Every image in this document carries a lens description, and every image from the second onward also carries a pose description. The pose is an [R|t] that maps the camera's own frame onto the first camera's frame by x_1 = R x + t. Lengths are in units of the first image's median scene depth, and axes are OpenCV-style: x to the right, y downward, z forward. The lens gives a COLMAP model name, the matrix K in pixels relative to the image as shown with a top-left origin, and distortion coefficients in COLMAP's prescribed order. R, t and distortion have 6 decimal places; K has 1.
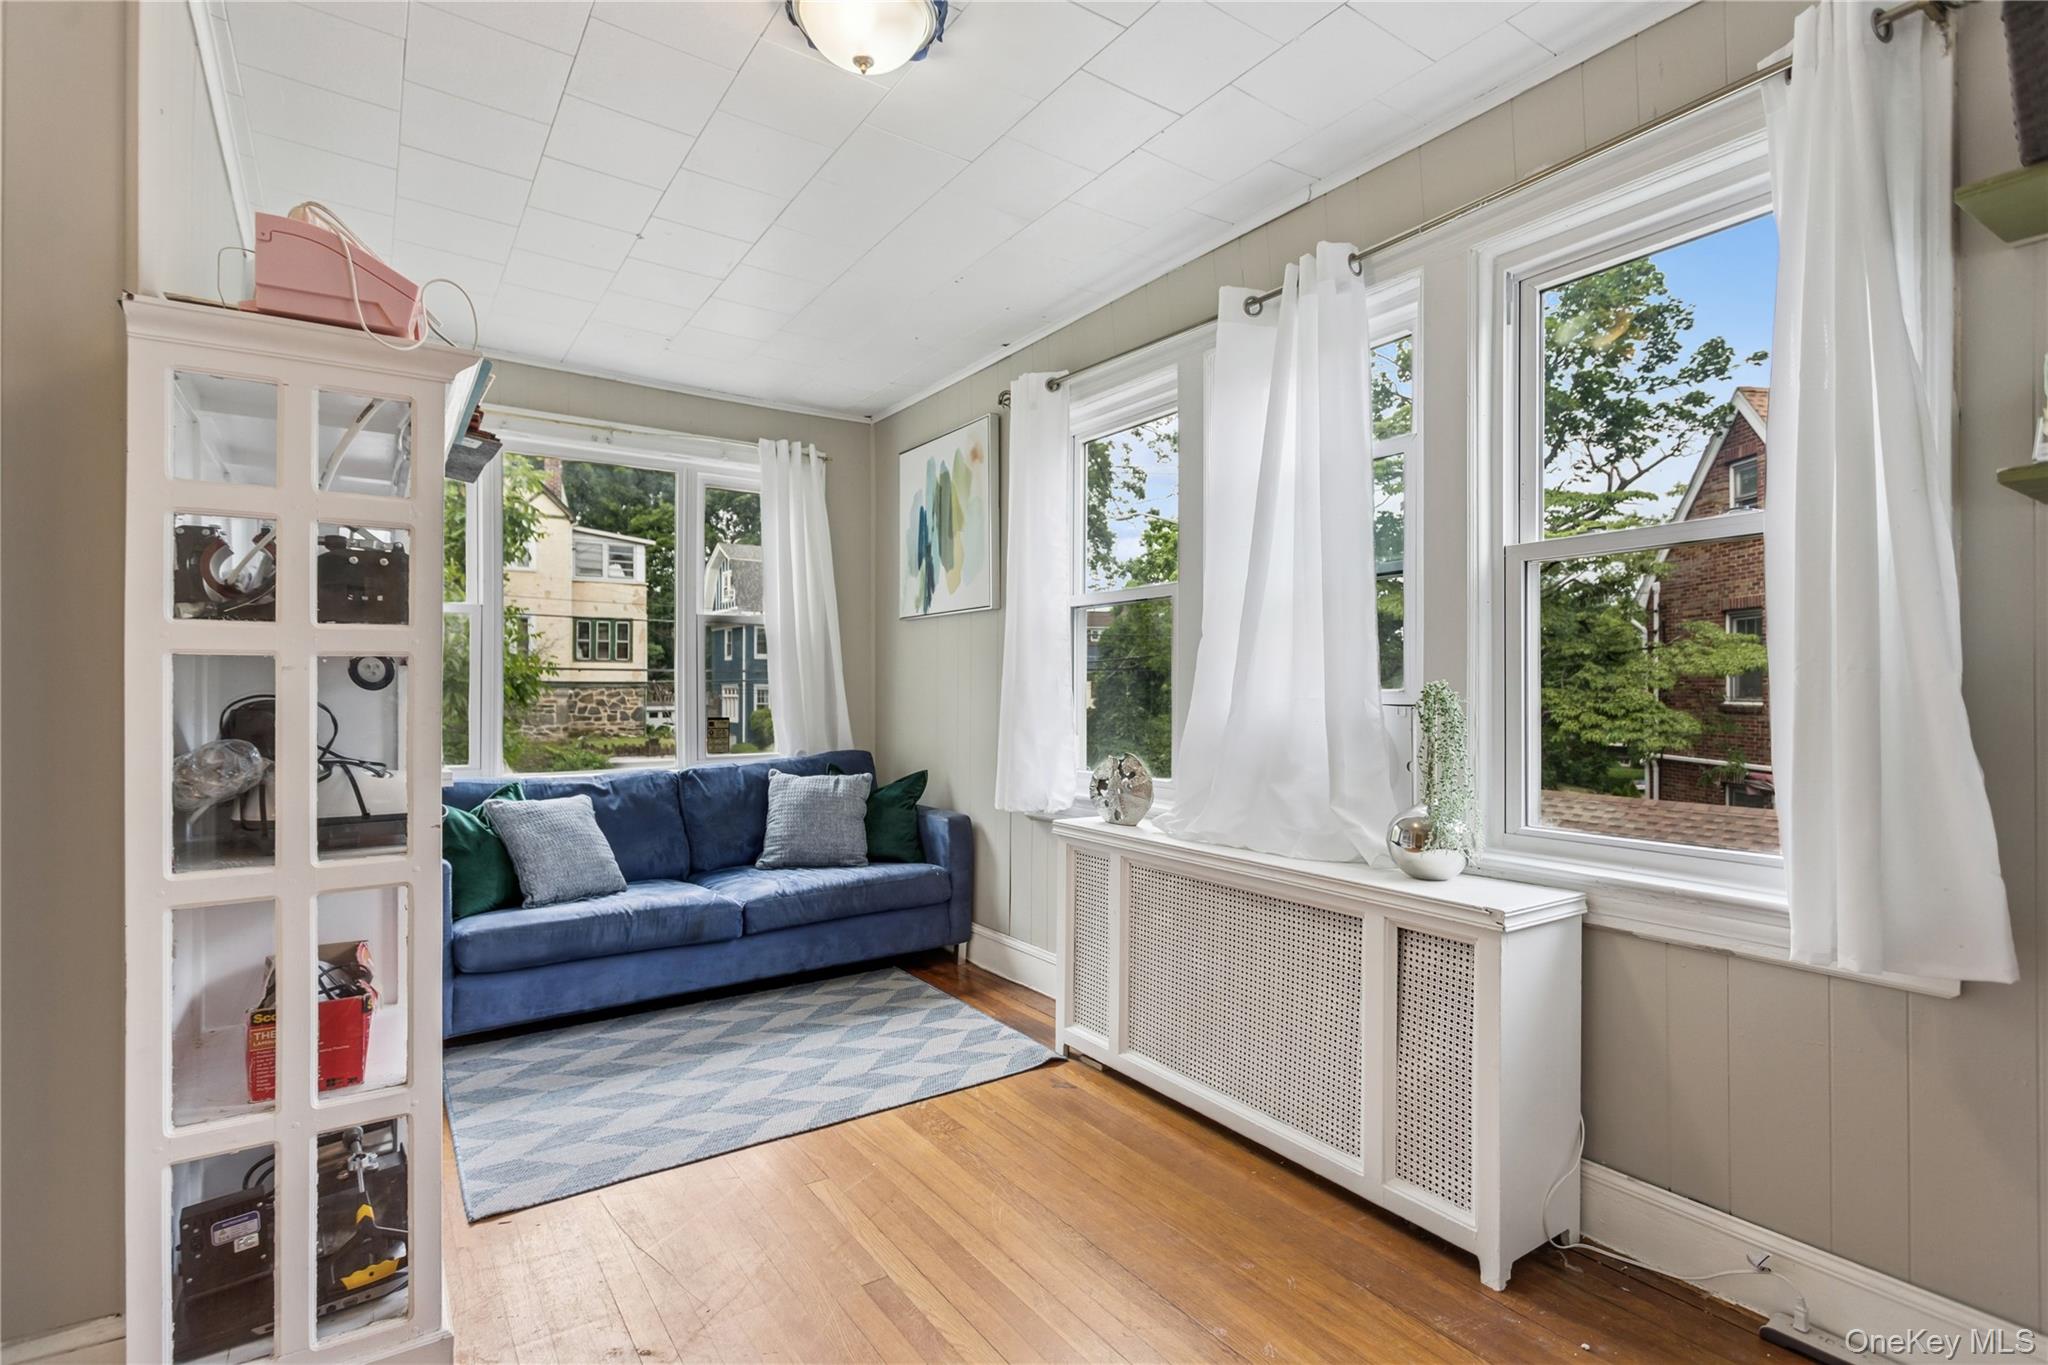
lens RADIAL K [[966.0, 0, 1017.4], [0, 966.0, 686.9], [0, 0, 1]] dist [0.000919, 0.001375]
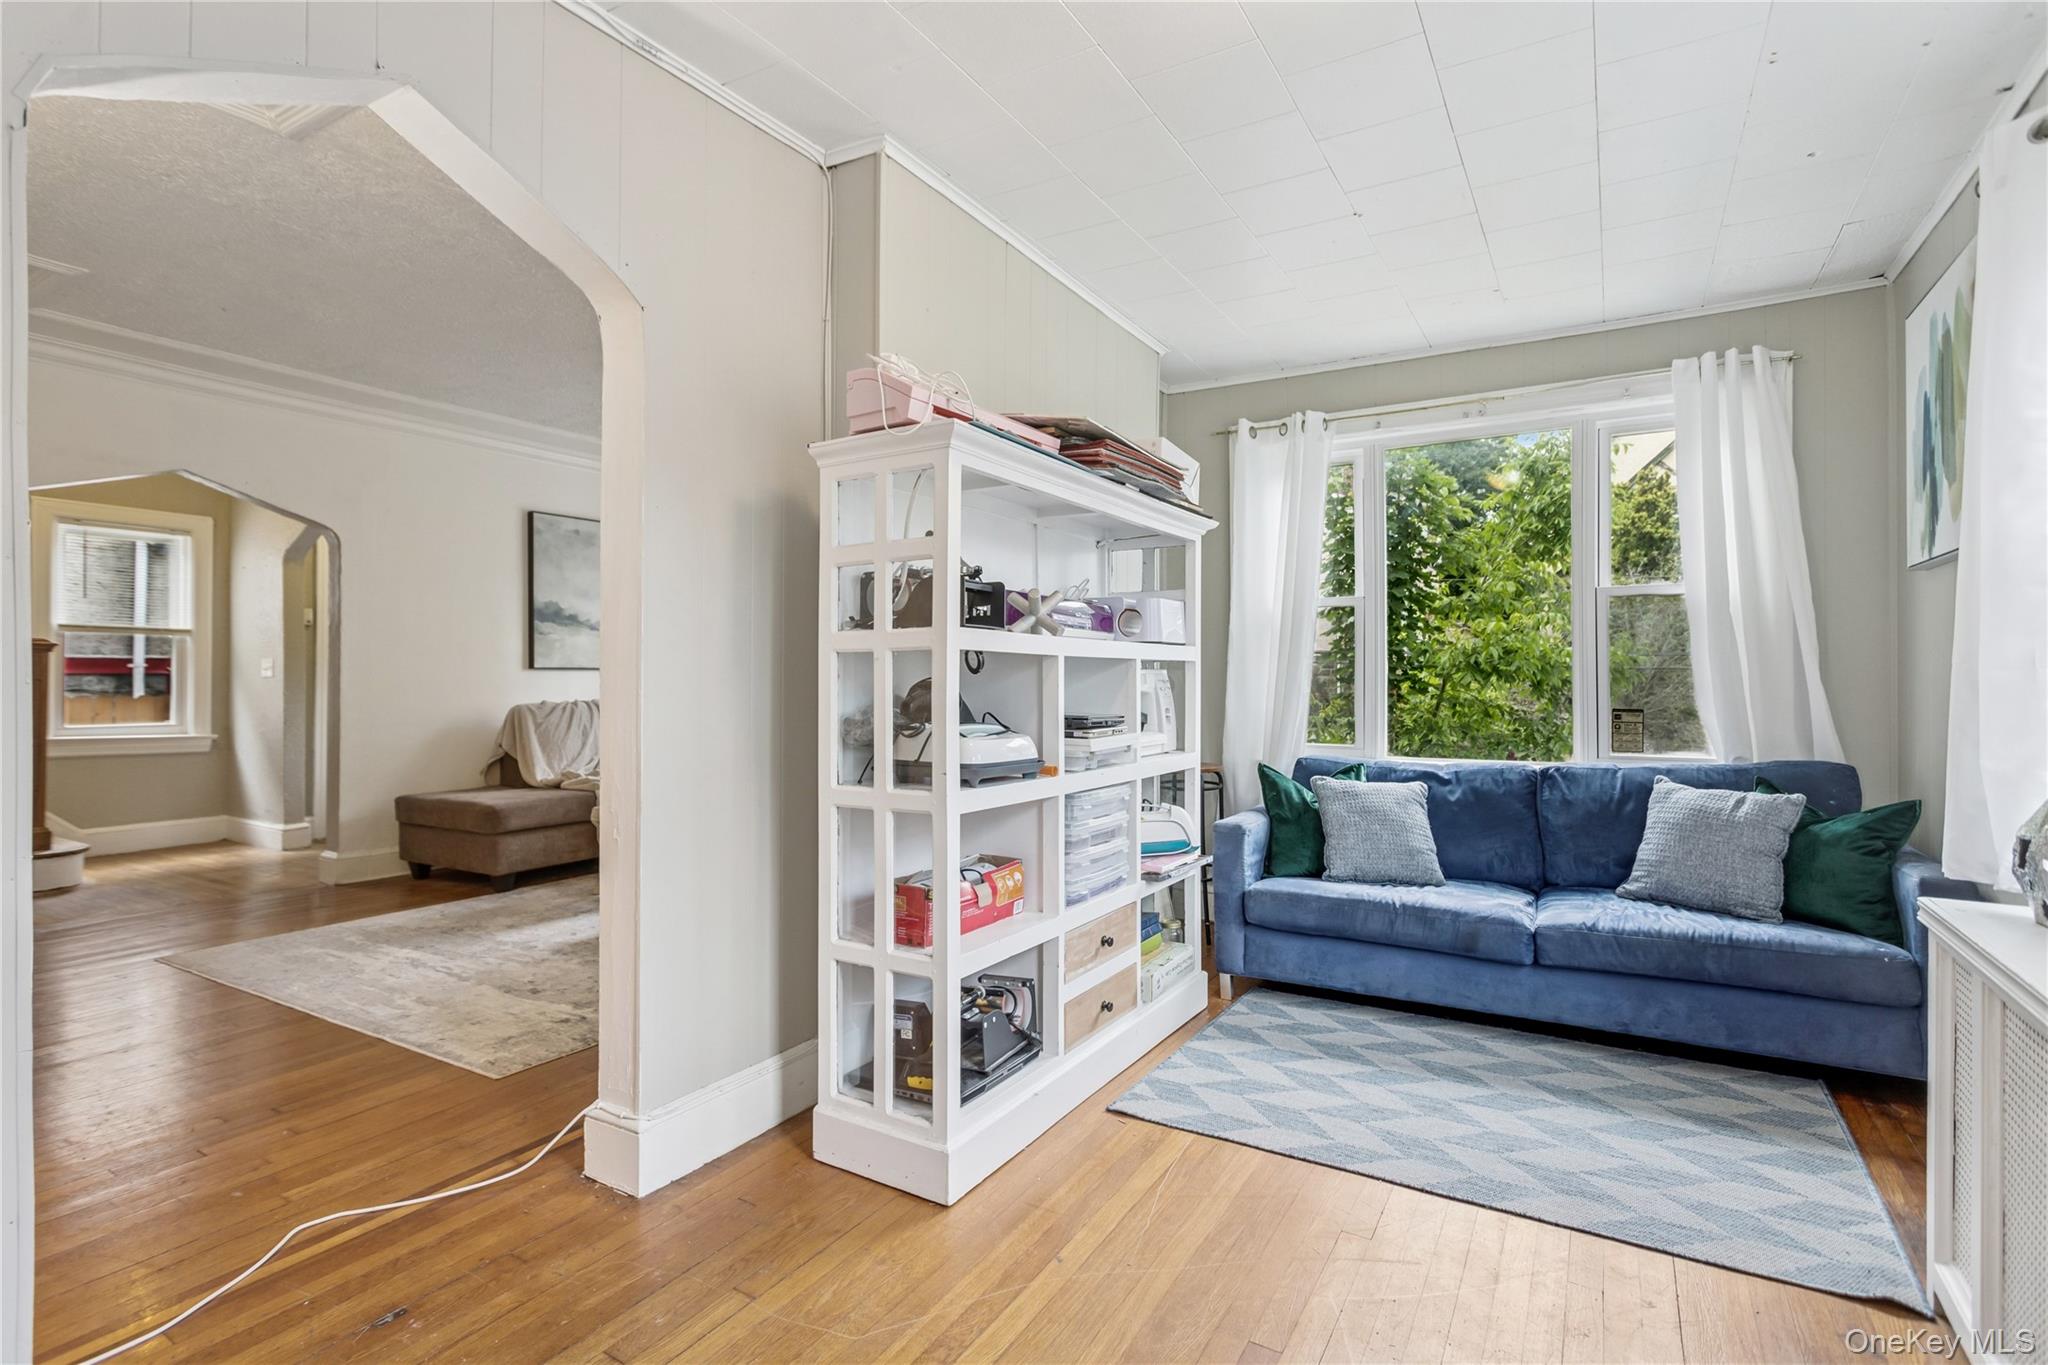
lens RADIAL K [[975.0, 0, 1035.5], [0, 975.0, 671.9], [0, 0, 1]] dist [0.005111, 0.000564]
pose [[0.423413, -0.004877, -0.905923, 0.311075], [0.001766, 0.999988, -0.004559, 0.003106], [0.905935, 0.000331, 0.423417, 0.237390]]
